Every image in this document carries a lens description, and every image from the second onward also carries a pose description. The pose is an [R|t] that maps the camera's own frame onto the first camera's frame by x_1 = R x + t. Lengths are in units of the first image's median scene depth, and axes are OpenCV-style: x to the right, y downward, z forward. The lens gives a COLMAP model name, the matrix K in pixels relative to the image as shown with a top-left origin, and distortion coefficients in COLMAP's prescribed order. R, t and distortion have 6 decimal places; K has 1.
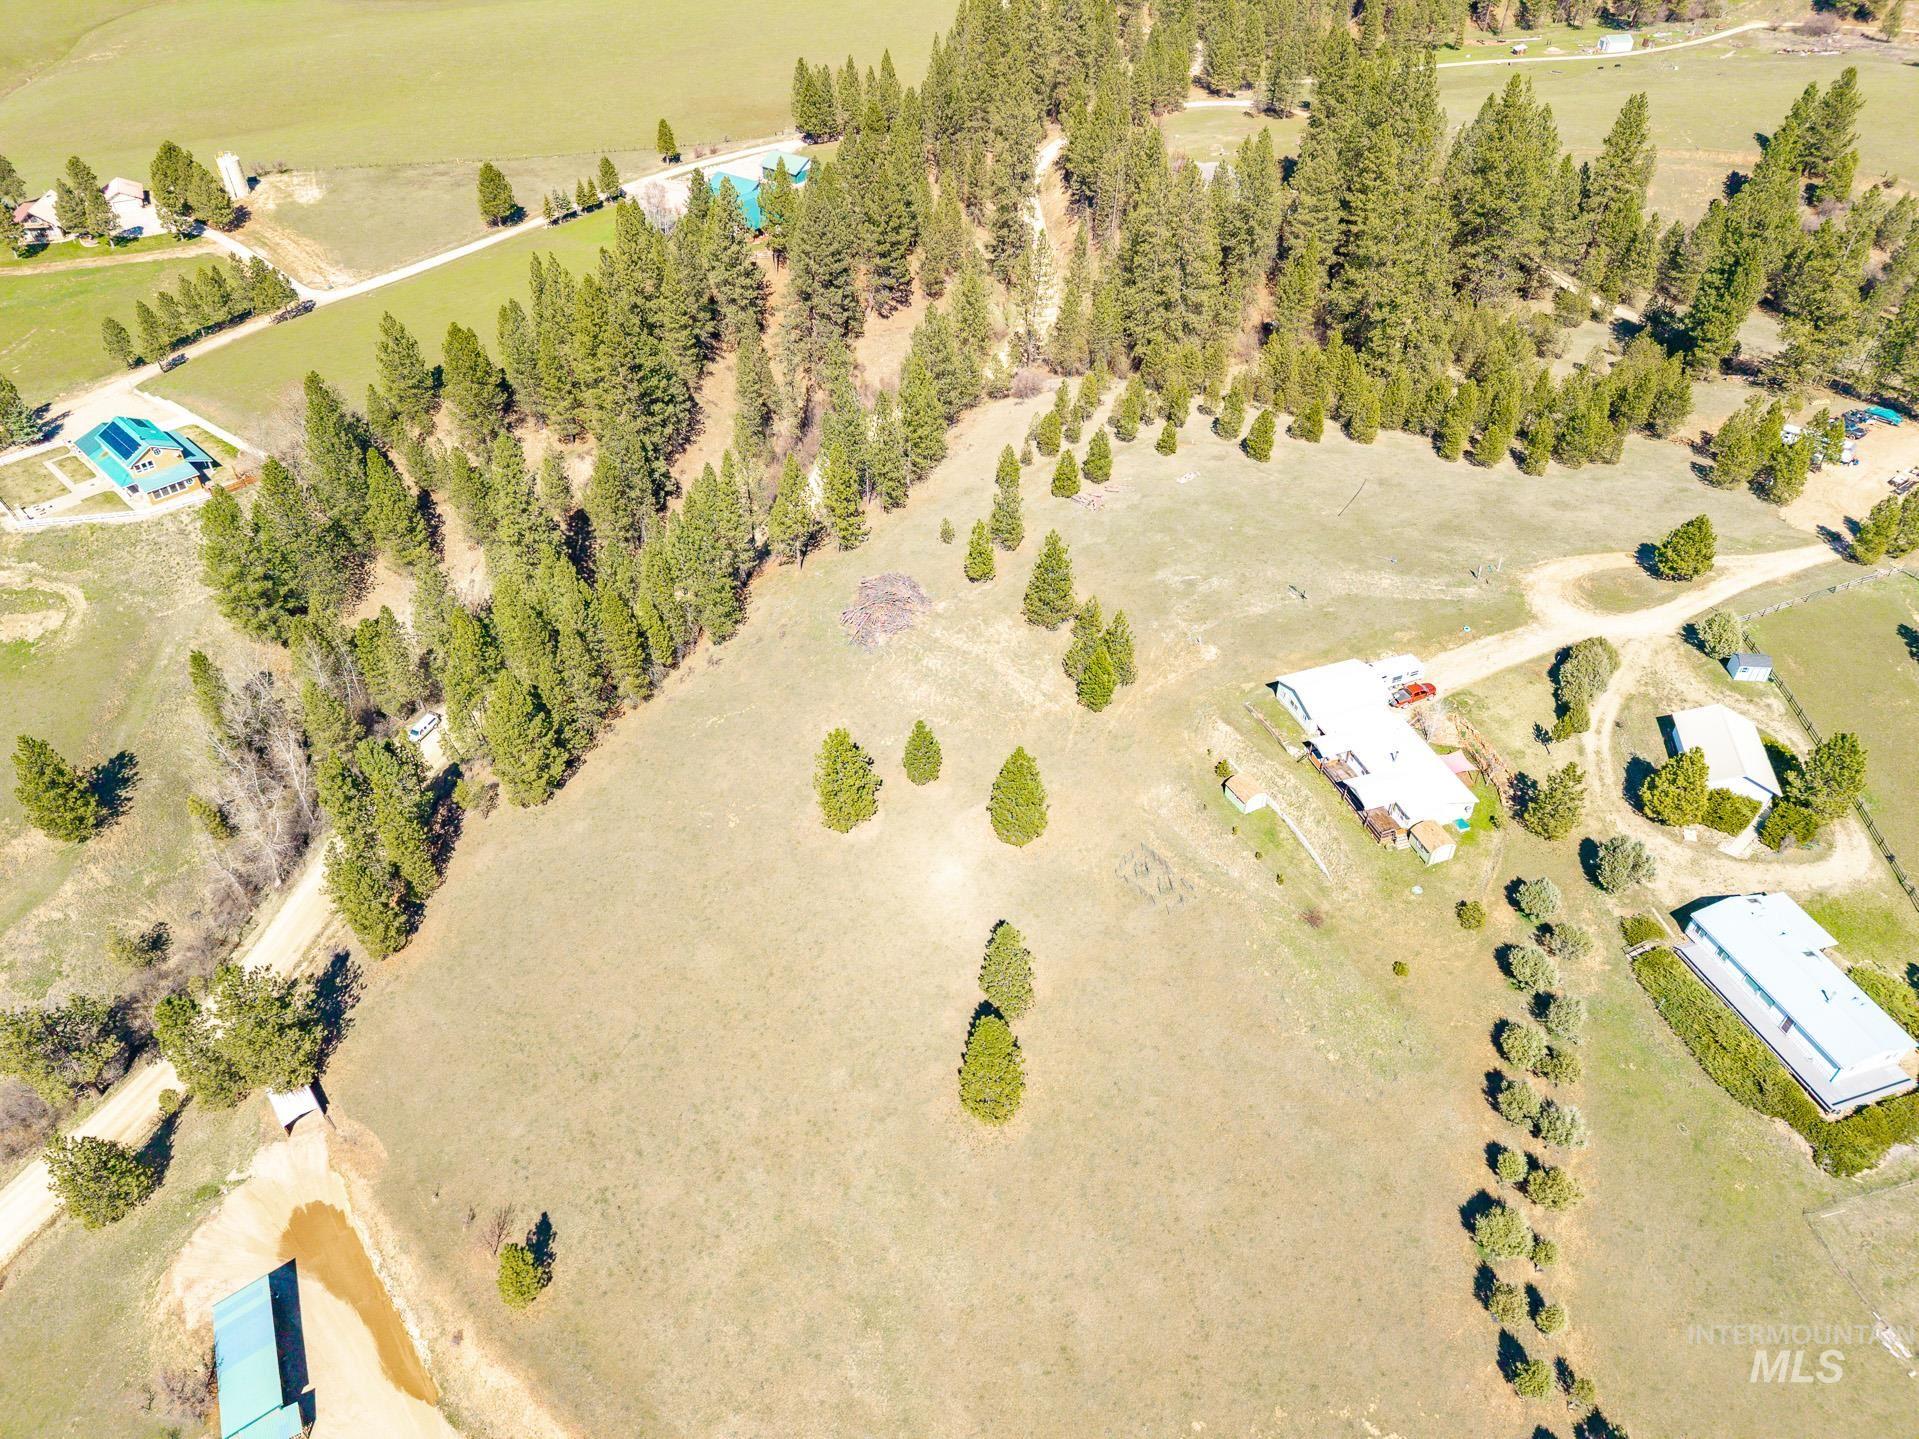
lens RADIAL K [[1277.3, 0, 955.3], [0, 1277.3, 724.2], [0, 0, 1]] dist [0.015195, -0.015479]
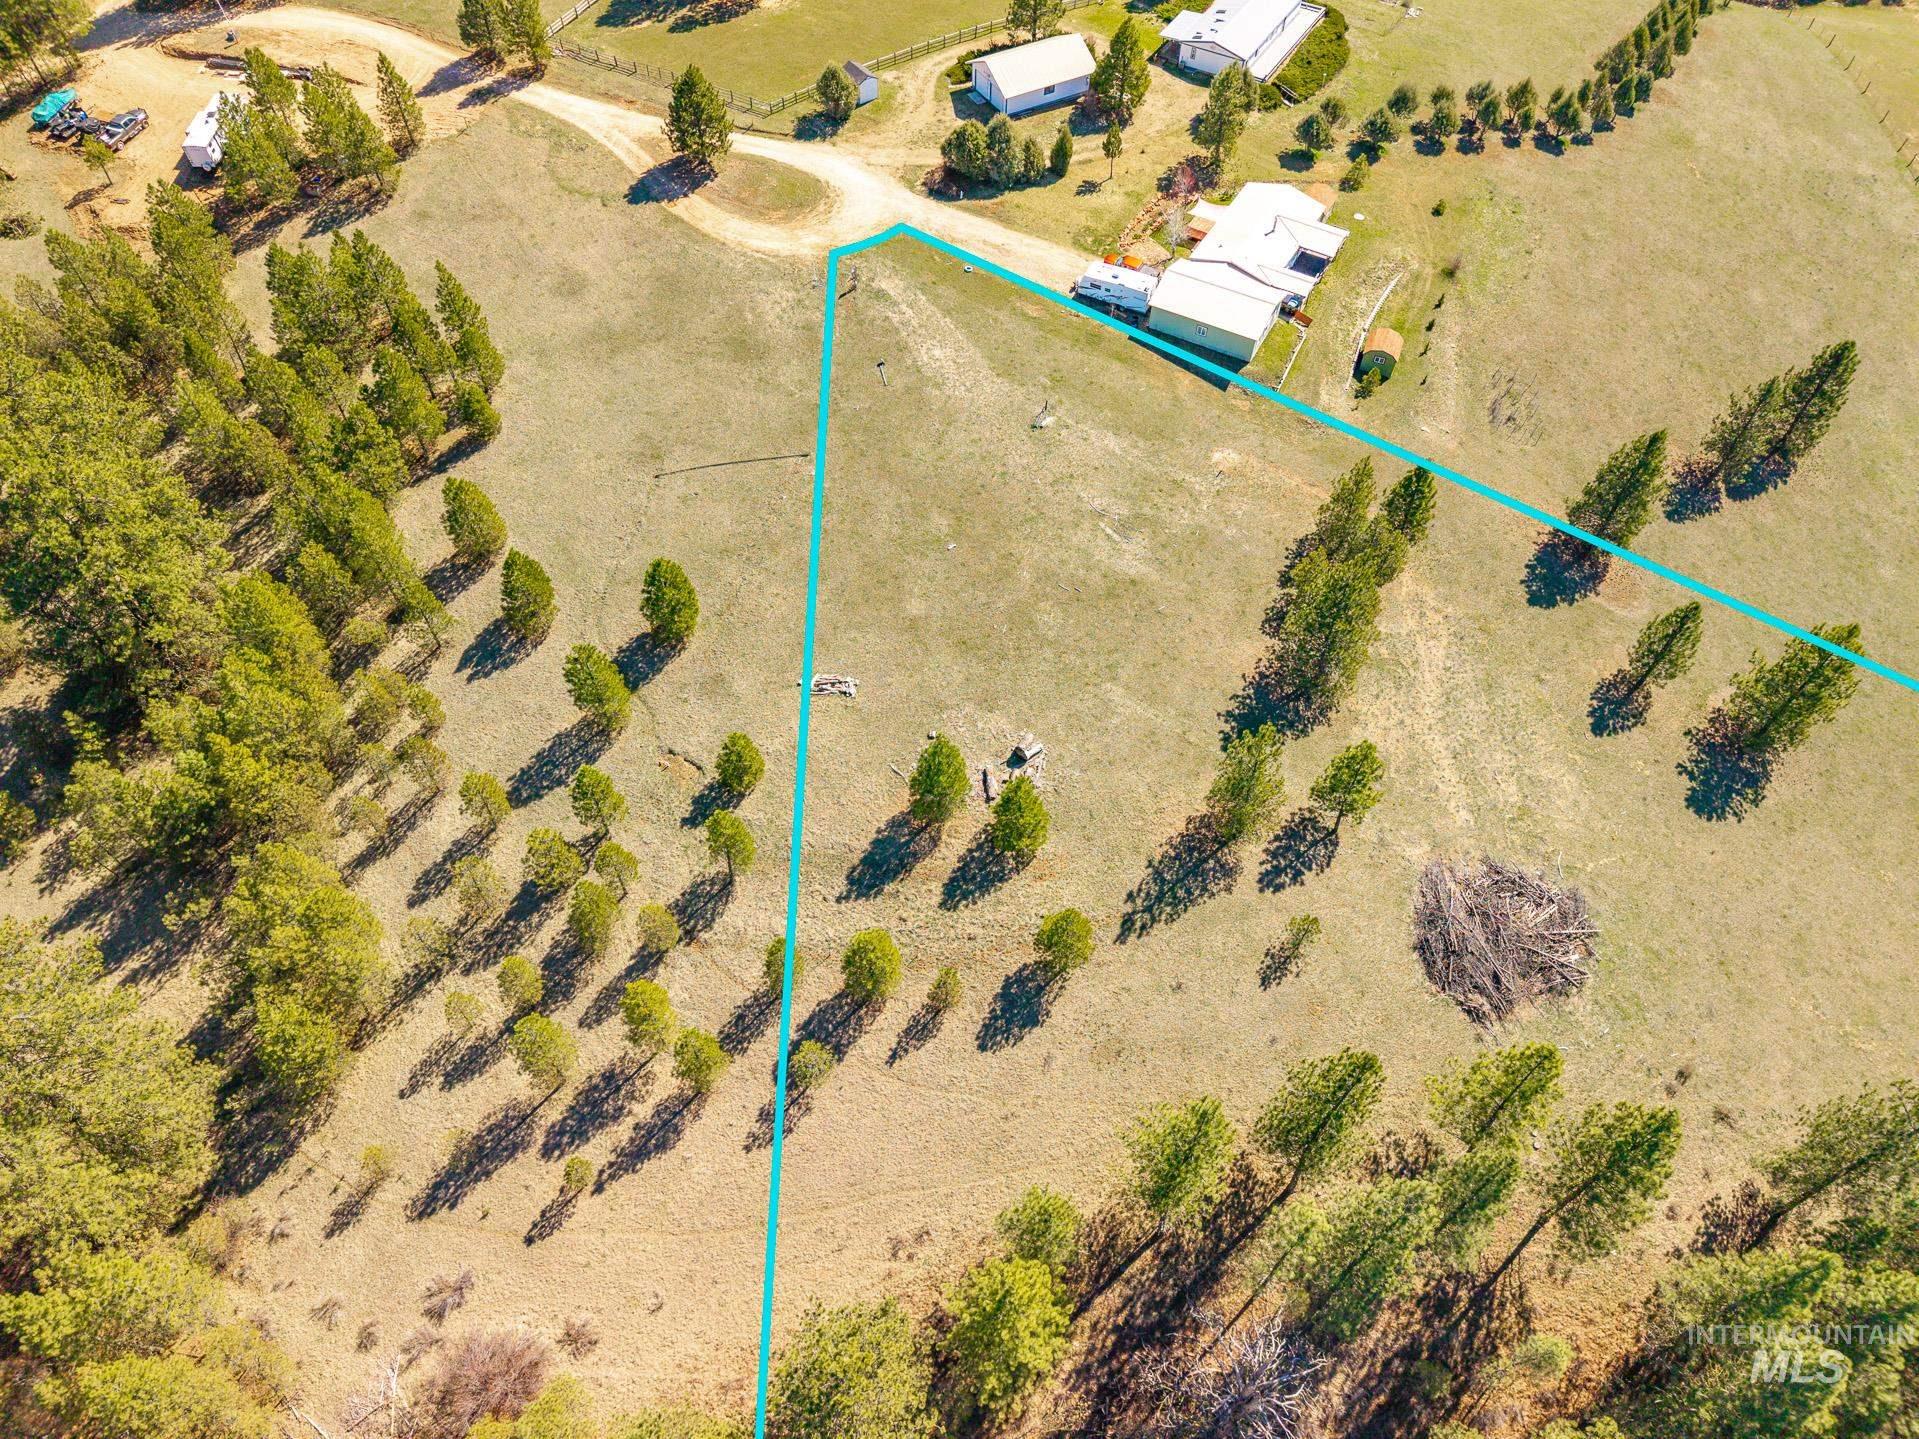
lens RADIAL K [[1277.3, 0, 955.3], [0, 1277.3, 724.2], [0, 0, 1]] dist [0.015195, -0.015479]
pose [[-0.670383, -0.607279, 0.426379, -0.086189], [0.473333, 0.092539, 0.876009, -0.728728], [-0.571438, 0.789081, 0.225409, 1.057110]]
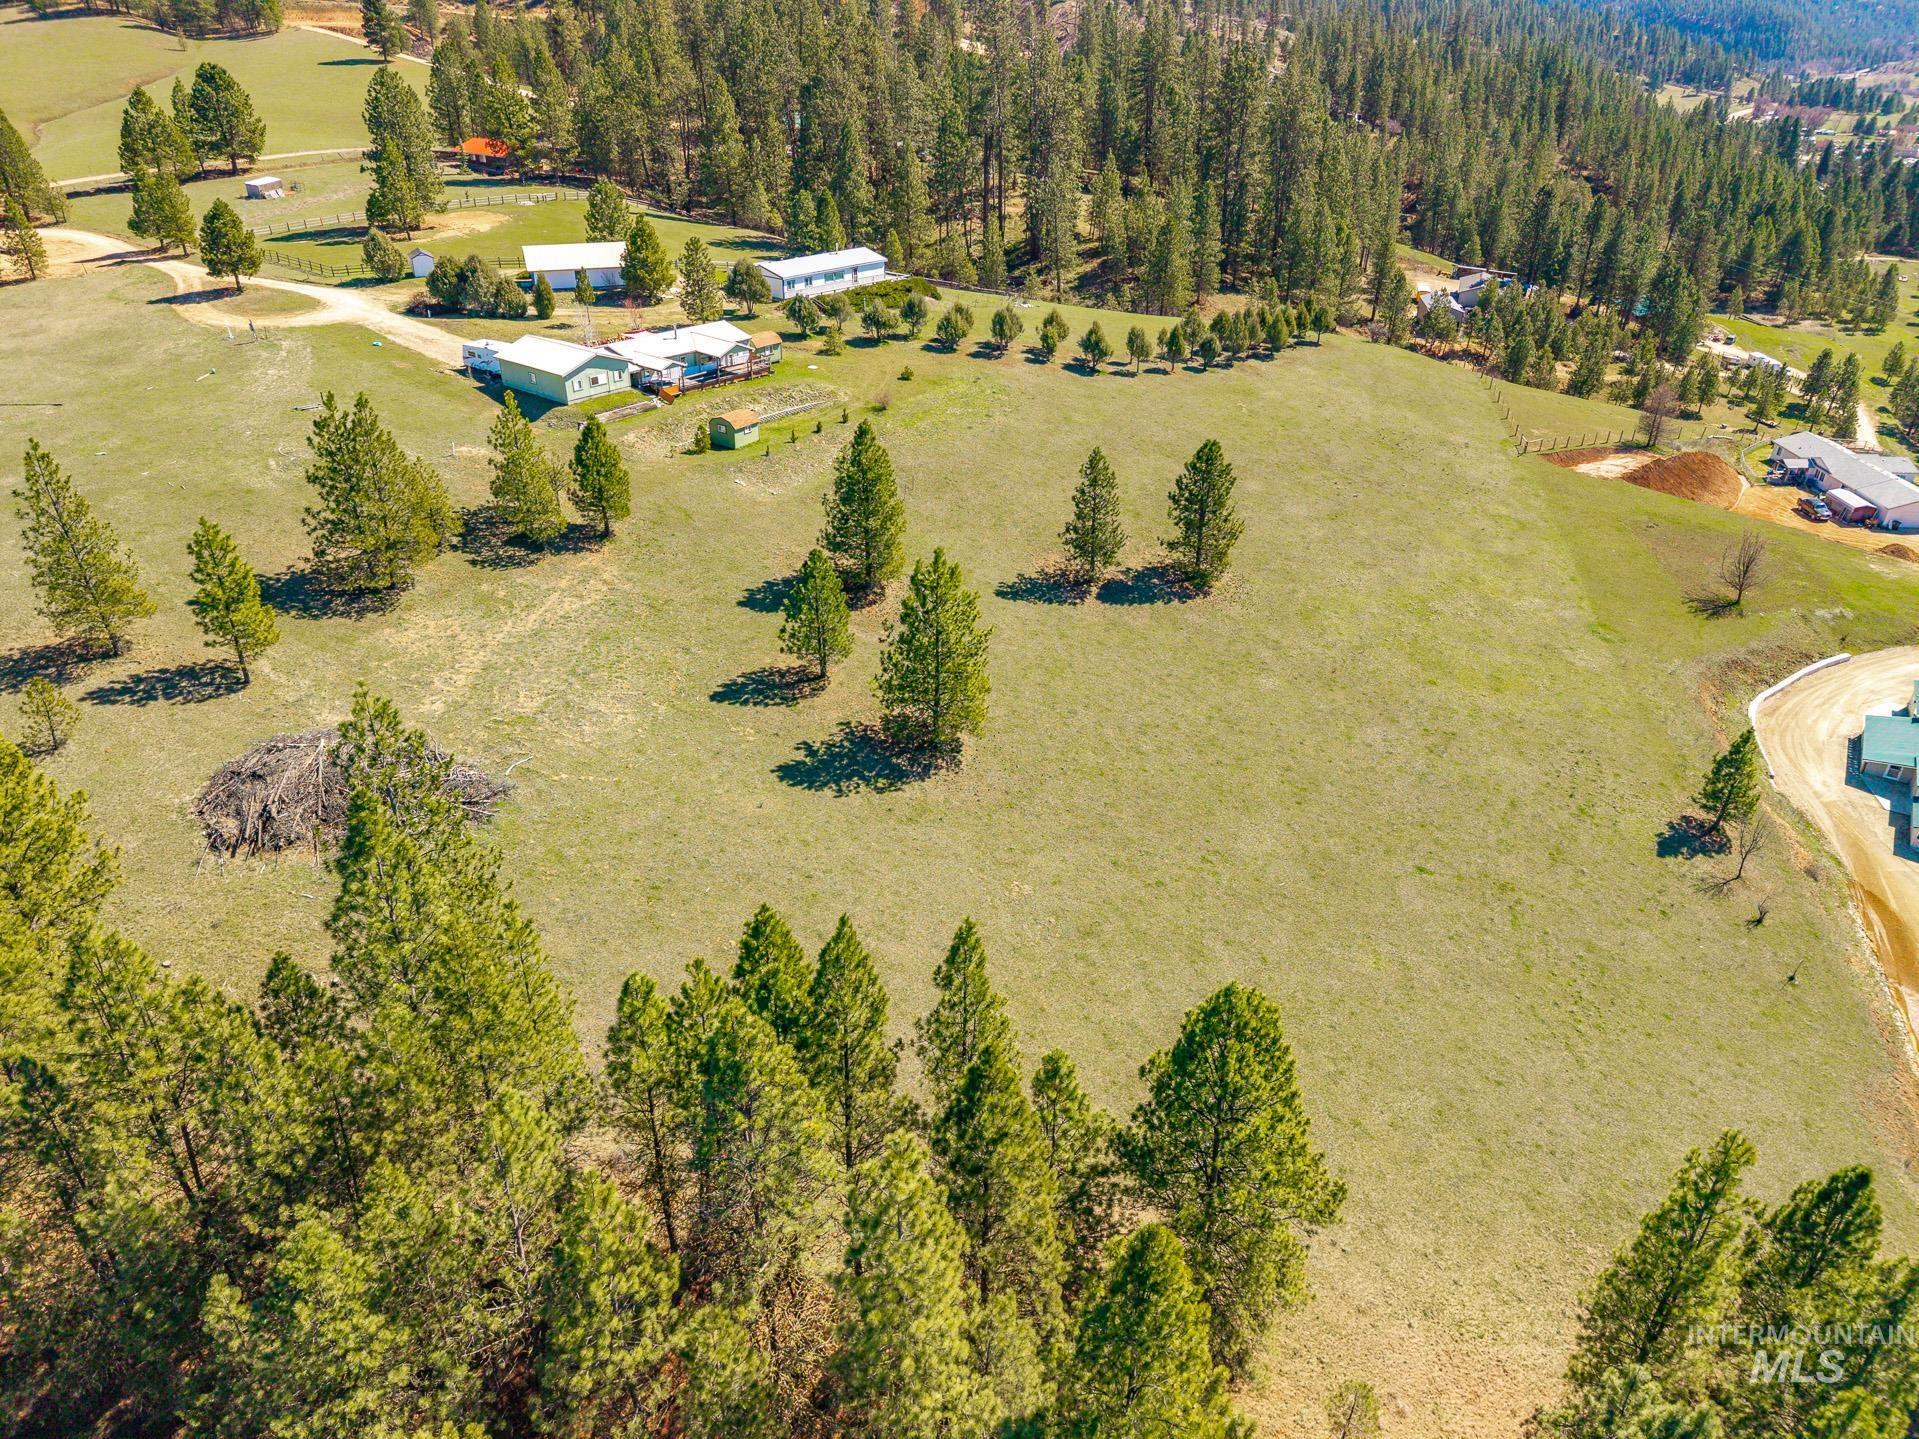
lens RADIAL K [[1277.3, 0, 955.3], [0, 1277.3, 724.2], [0, 0, 1]] dist [0.015195, -0.015479]
pose [[-0.523000, -0.418630, 0.742441, -0.498458], [0.548617, 0.501294, 0.669122, -0.298581], [-0.652296, 0.757267, -0.032509, 0.979029]]
